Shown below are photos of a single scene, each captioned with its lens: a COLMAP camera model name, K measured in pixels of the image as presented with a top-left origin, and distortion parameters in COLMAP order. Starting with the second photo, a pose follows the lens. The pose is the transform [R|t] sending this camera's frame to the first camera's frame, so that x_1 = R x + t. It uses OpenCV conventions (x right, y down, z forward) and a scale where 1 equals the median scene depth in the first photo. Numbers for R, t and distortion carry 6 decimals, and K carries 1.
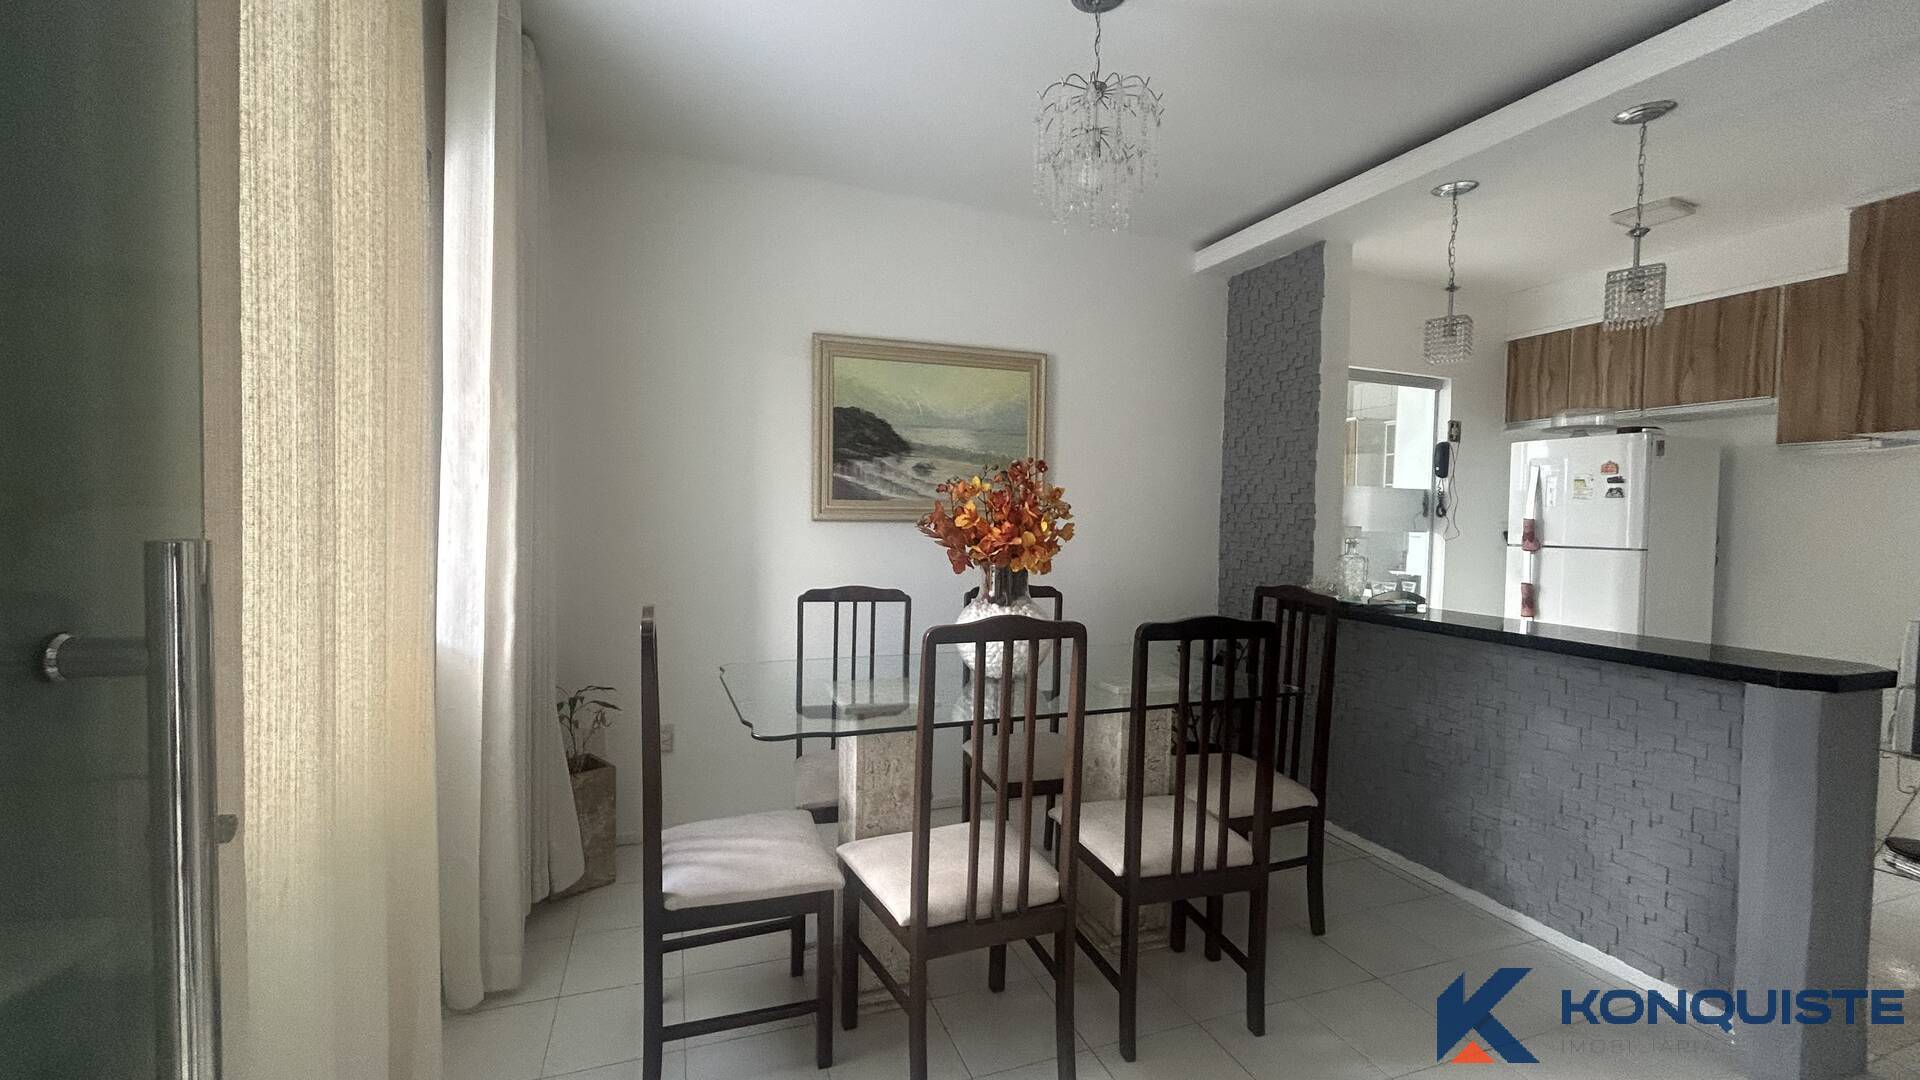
lens RADIAL K [[778.3, 0, 958.9], [0, 778.3, 541.0], [0, 0, 1]] dist [-0.003068, 0.001894]
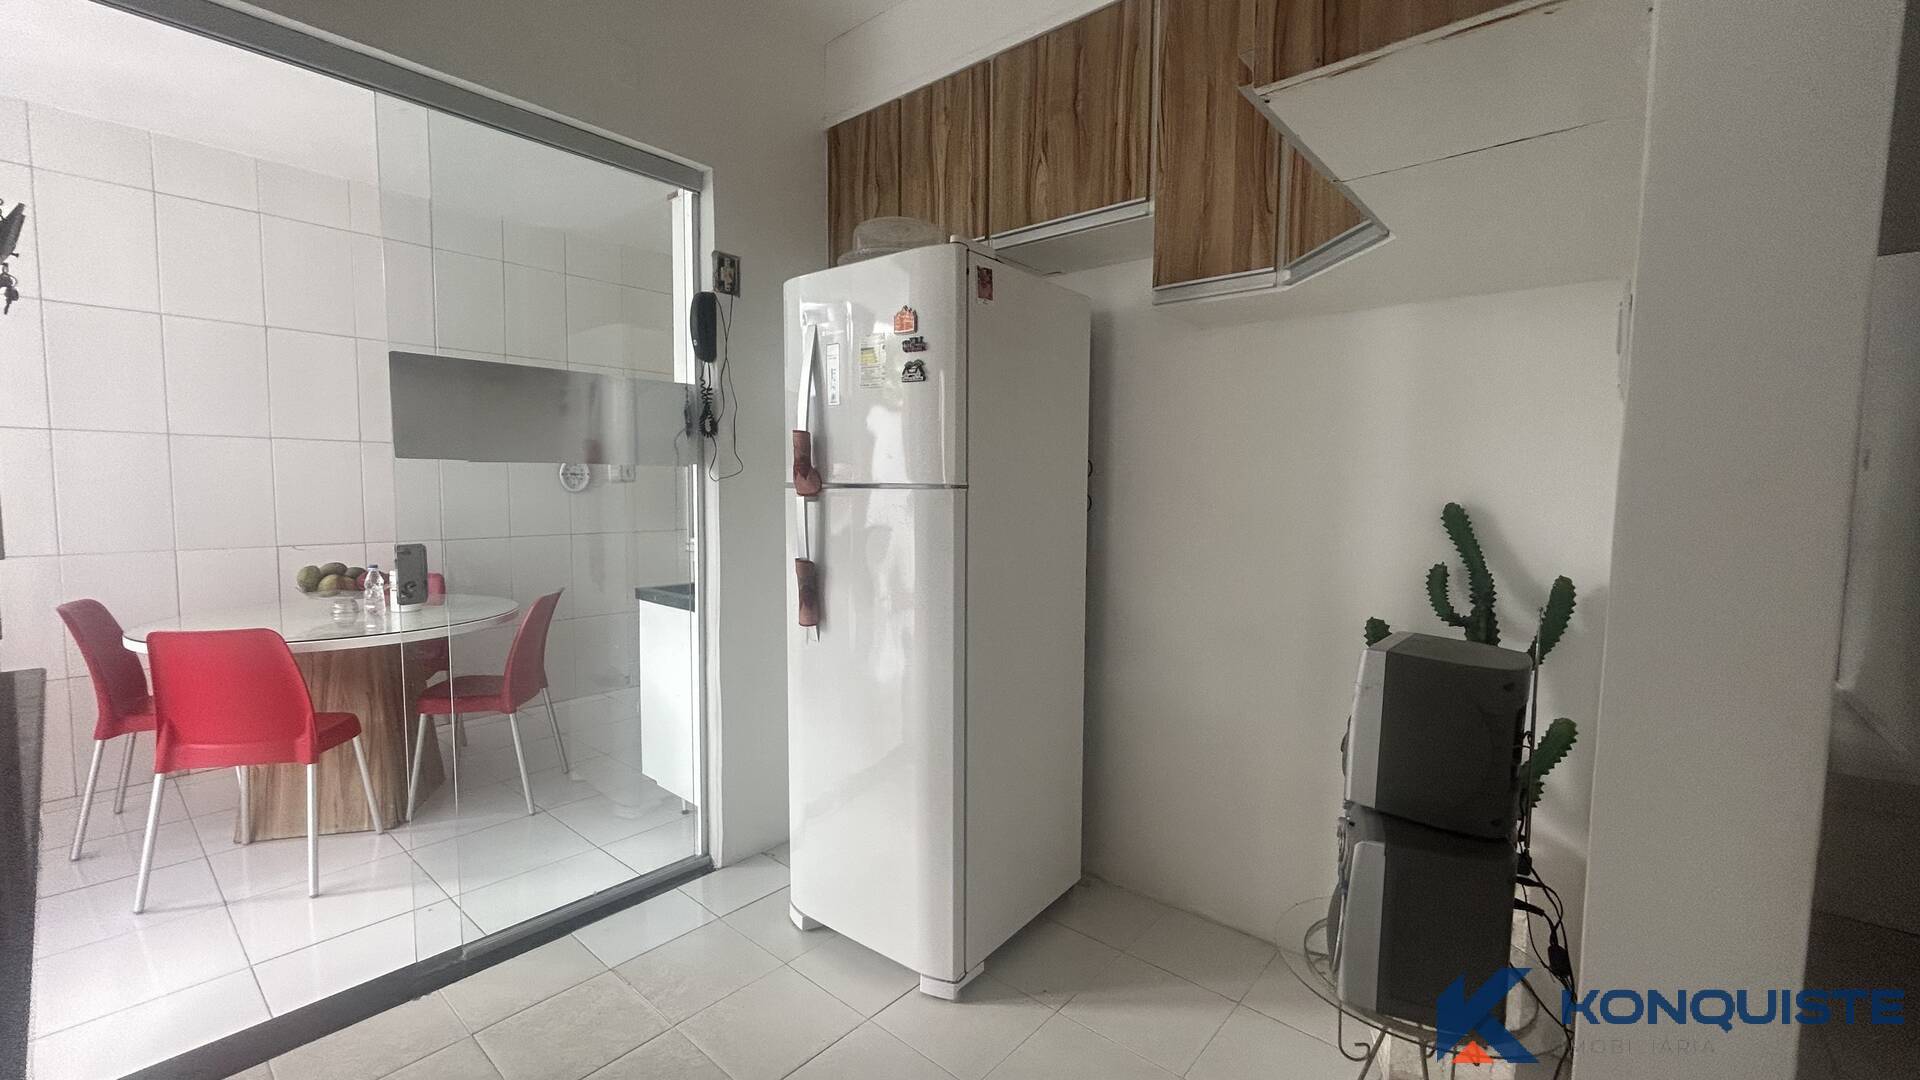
lens RADIAL K [[778.3, 0, 977.2], [0, 778.3, 542.0], [0, 0, 1]] dist [-0.003068, 0.001894]
pose [[0.861538, -0.058563, 0.504304, 0.886662], [0.028869, 0.997369, 0.066500, 0.018977], [-0.506871, -0.042734, 0.860962, 0.786755]]
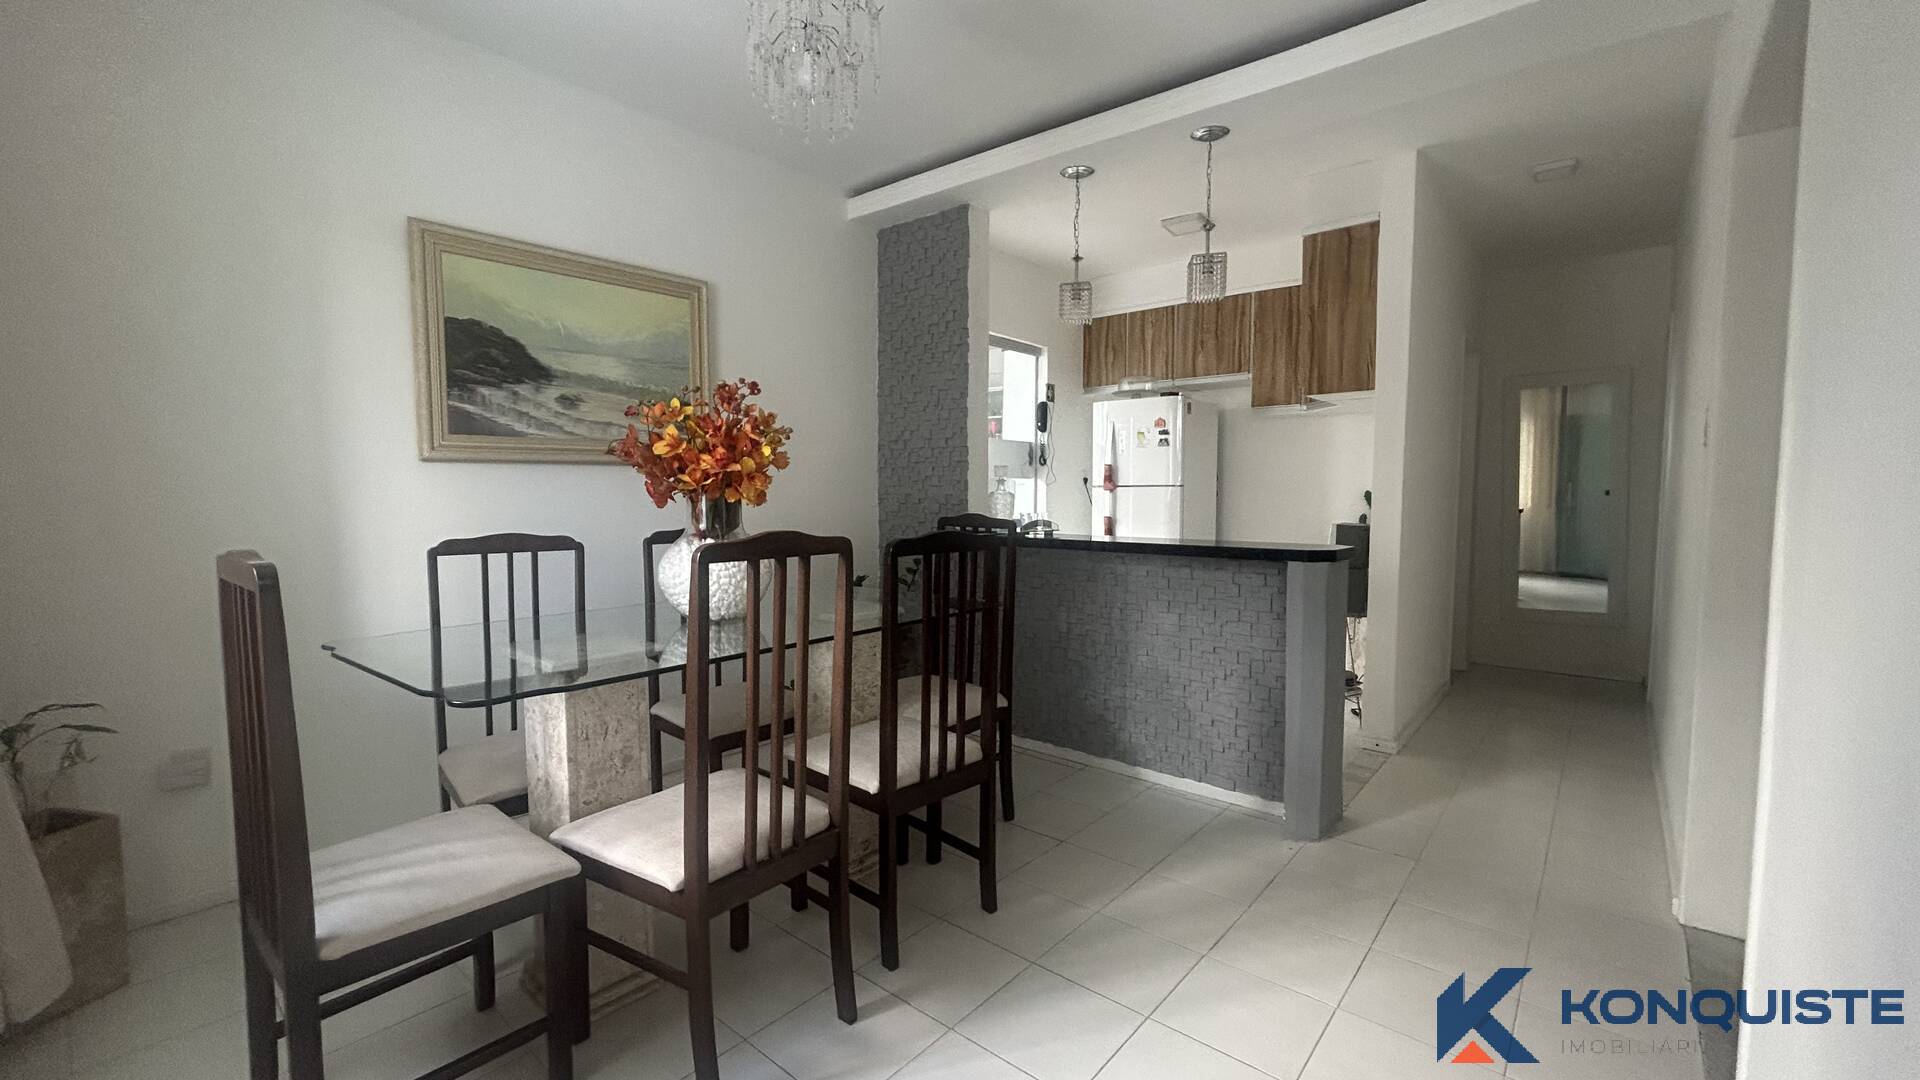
lens RADIAL K [[778.3, 0, 966.6], [0, 778.3, 538.4], [0, 0, 1]] dist [-0.003068, 0.001894]
pose [[0.869213, -0.050452, 0.491857, -0.115354], [0.033078, 0.998485, 0.043963, 0.042021], [-0.493330, -0.021944, 0.869565, 0.051181]]
